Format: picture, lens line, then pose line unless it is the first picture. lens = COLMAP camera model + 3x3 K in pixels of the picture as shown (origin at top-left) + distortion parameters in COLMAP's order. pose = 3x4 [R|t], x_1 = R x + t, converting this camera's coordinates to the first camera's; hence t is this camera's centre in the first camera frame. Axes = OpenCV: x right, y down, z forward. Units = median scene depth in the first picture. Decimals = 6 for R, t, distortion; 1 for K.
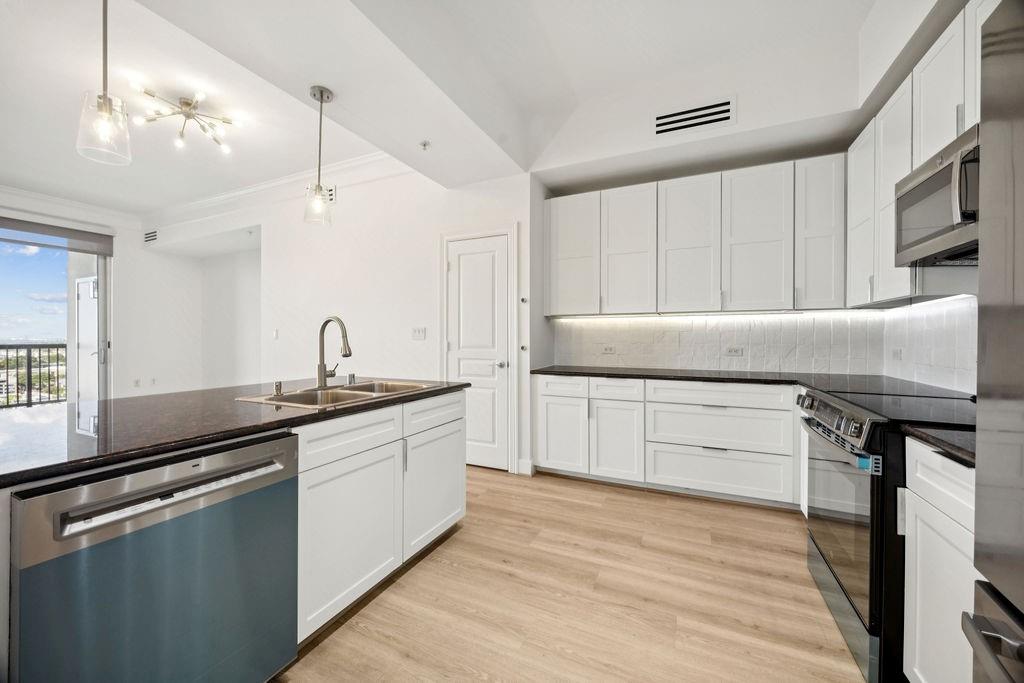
lens RADIAL K [[388.8, 0, 512.9], [0, 388.8, 338.5], [0, 0, 1]] dist [0.000704, 0.000300]
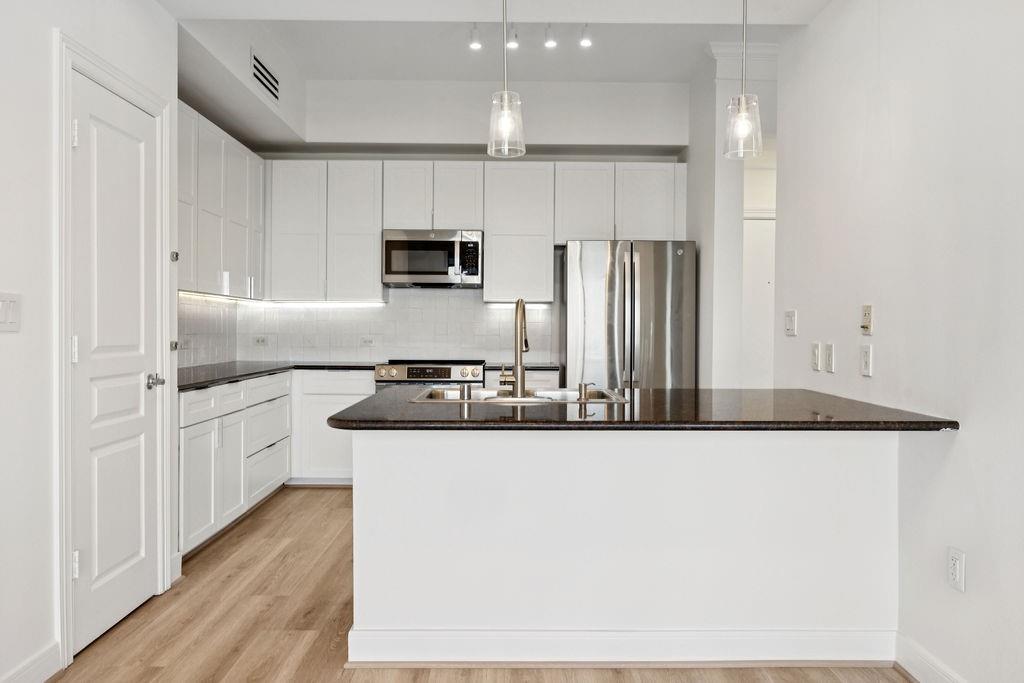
lens RADIAL K [[733.3, 0, 512.0], [0, 733.3, 341.5], [0, 0, 1]] dist [0.000849, 0.000364]
pose [[-0.432610, -0.018970, 0.901382, -1.218723], [-0.001040, 0.999788, 0.020542, -0.003646], [-0.901581, 0.007949, -0.432538, 1.148379]]
